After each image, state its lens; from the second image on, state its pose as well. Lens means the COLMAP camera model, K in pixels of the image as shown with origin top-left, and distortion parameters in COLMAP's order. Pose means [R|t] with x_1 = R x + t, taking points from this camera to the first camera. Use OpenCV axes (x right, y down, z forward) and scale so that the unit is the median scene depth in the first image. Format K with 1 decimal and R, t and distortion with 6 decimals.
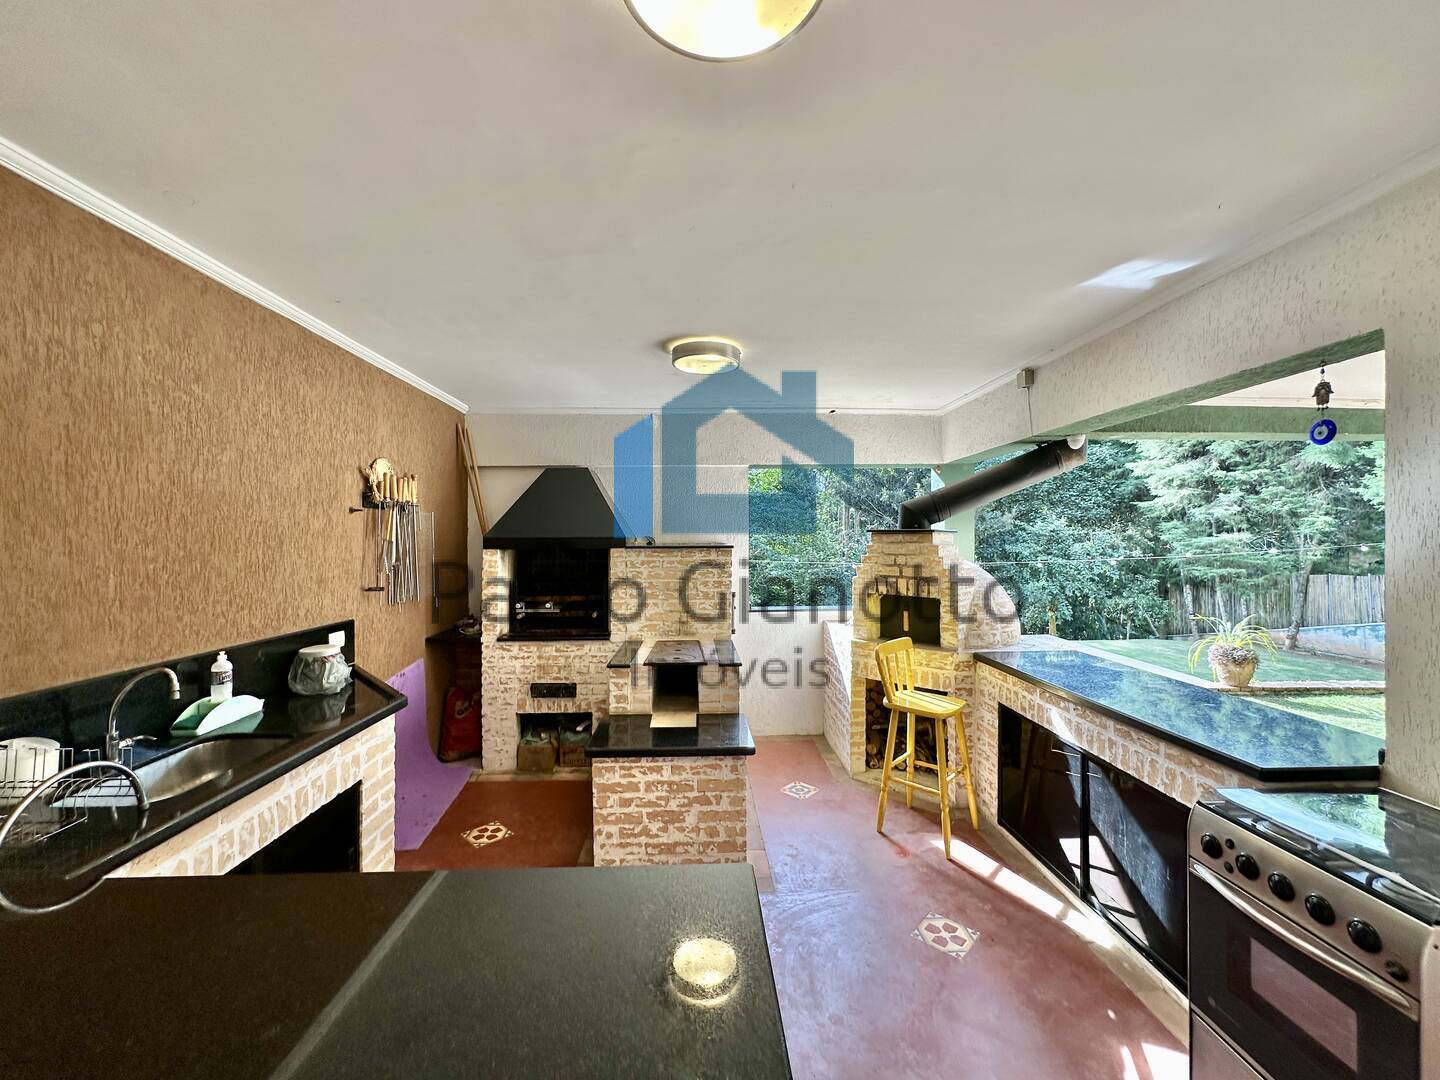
lens RADIAL K [[581.2, 0, 721.9], [0, 581.2, 547.2], [0, 0, 1]] dist [0.009620, 0.000358]
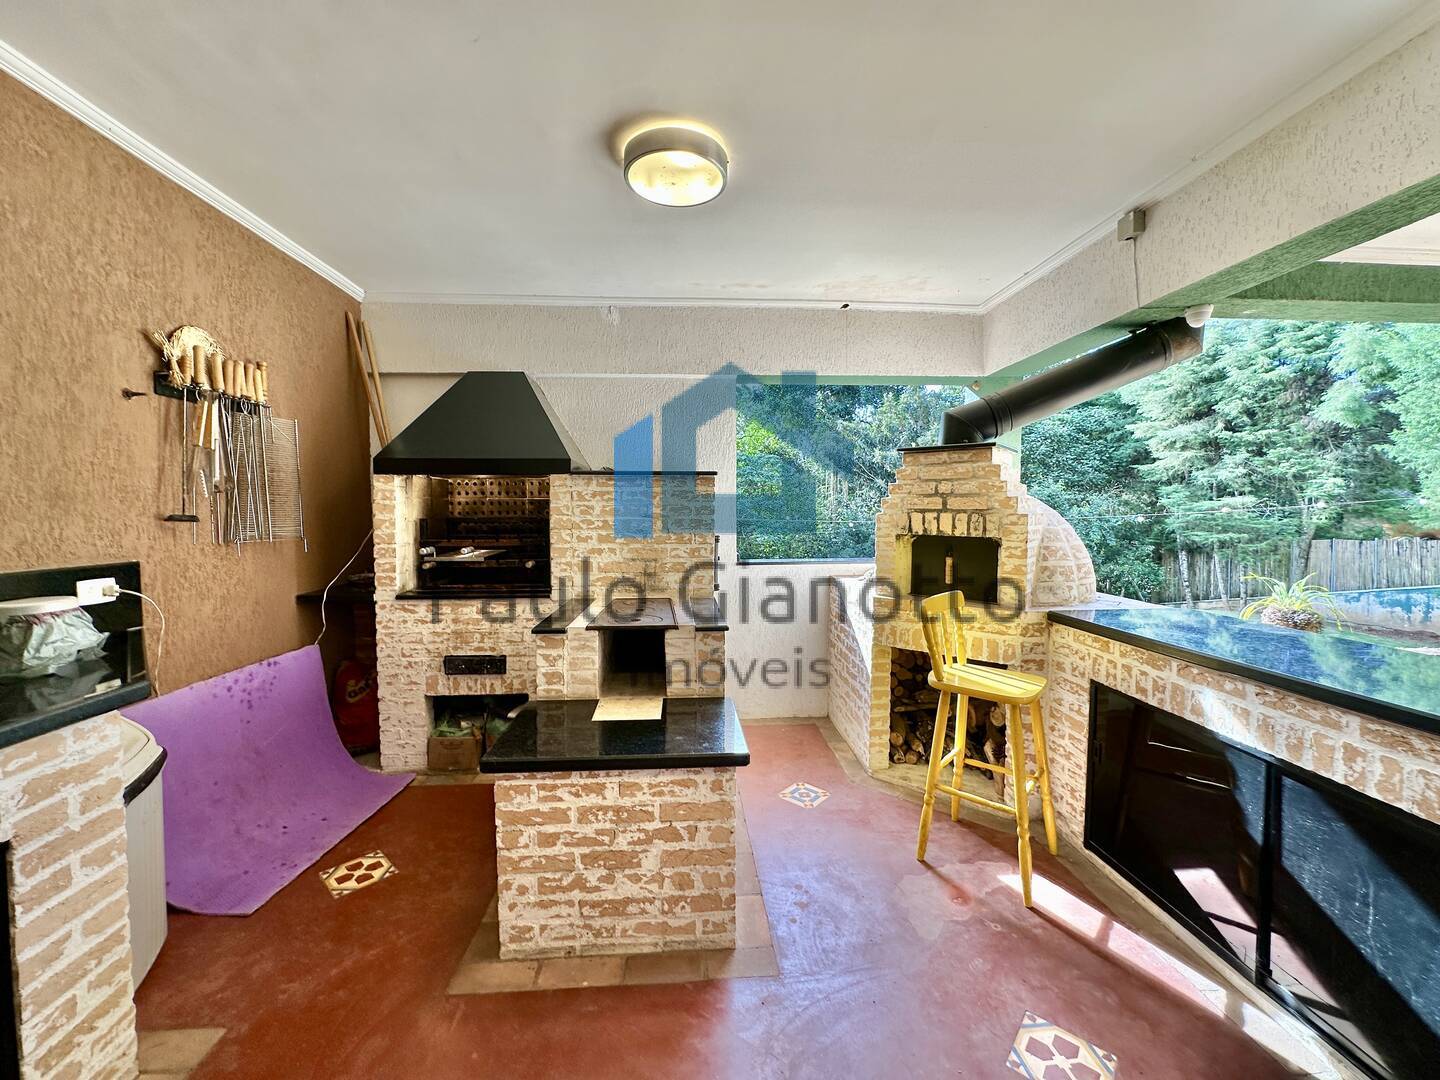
lens RADIAL K [[581.2, 0, 721.9], [0, 581.2, 547.2], [0, 0, 1]] dist [0.009620, 0.000358]
pose [[0.999618, 0.000754, 0.027626, 0.006831], [-0.002112, 0.998789, 0.049152, 0.066316], [-0.027556, -0.049191, 0.998409, 0.290546]]
